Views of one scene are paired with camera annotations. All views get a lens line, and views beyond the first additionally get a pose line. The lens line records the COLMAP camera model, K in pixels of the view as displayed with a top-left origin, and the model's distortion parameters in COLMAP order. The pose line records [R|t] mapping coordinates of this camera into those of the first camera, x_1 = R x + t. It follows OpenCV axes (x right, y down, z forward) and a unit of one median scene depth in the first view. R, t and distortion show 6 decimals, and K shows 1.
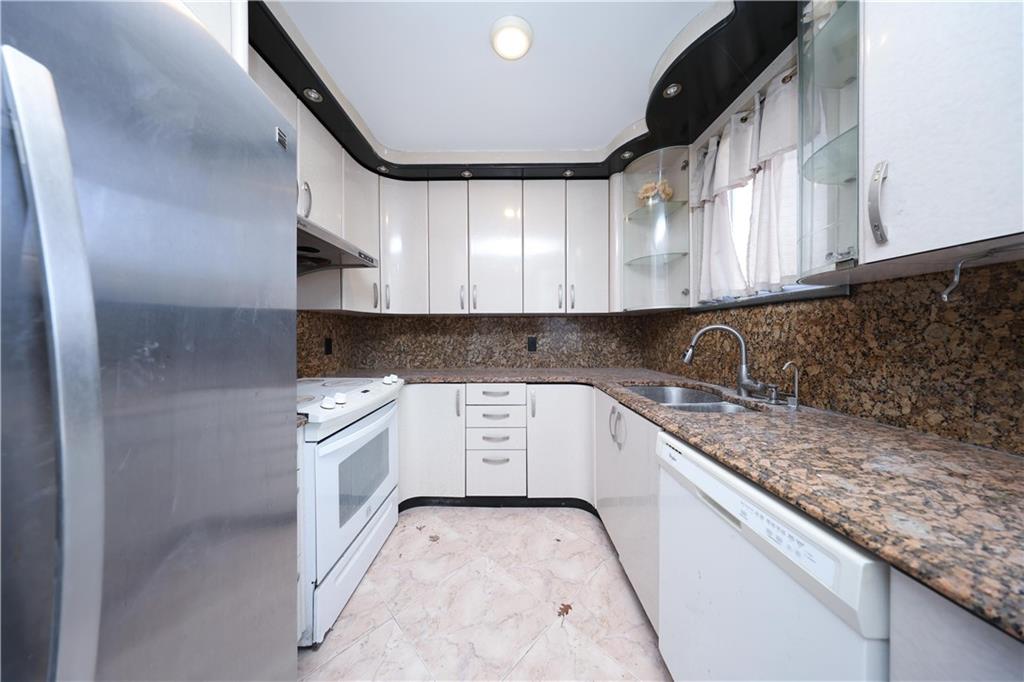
lens RADIAL K [[291.8, 0, 510.2], [0, 291.8, 338.4], [0, 0, 1]] dist [-0.001929, 0.000065]
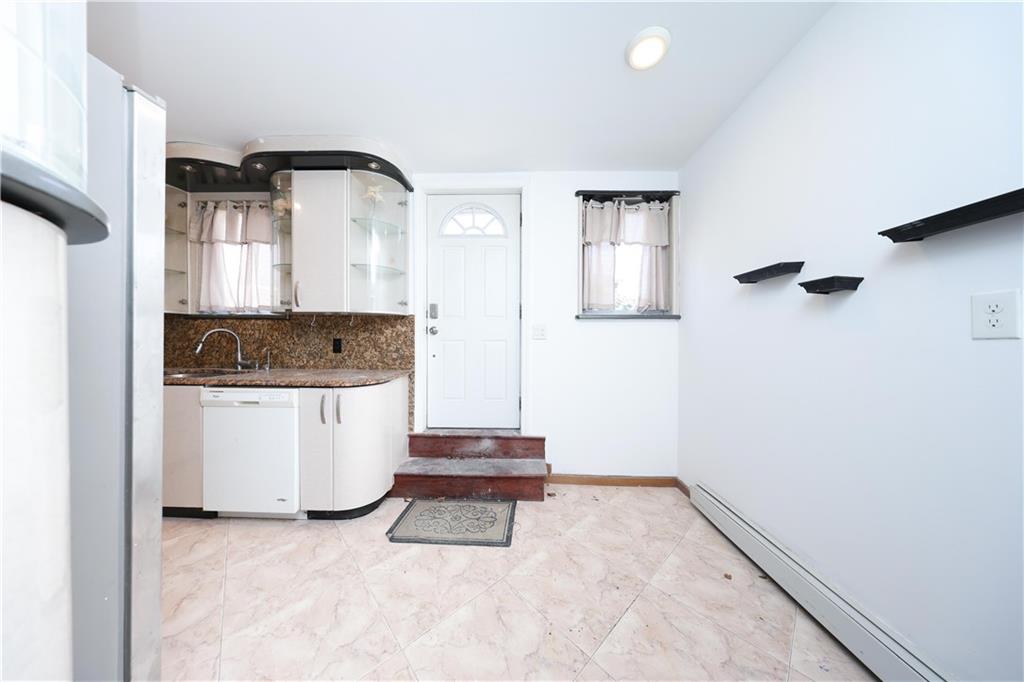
lens RADIAL K [[291.8, 0, 514.2], [0, 291.8, 339.6], [0, 0, 1]] dist [-0.001929, 0.000065]
pose [[0.035098, -0.001443, 0.999383, -0.960401], [0.003555, 0.999993, 0.001319, 0.019973], [-0.999378, 0.003507, 0.035103, -0.776200]]
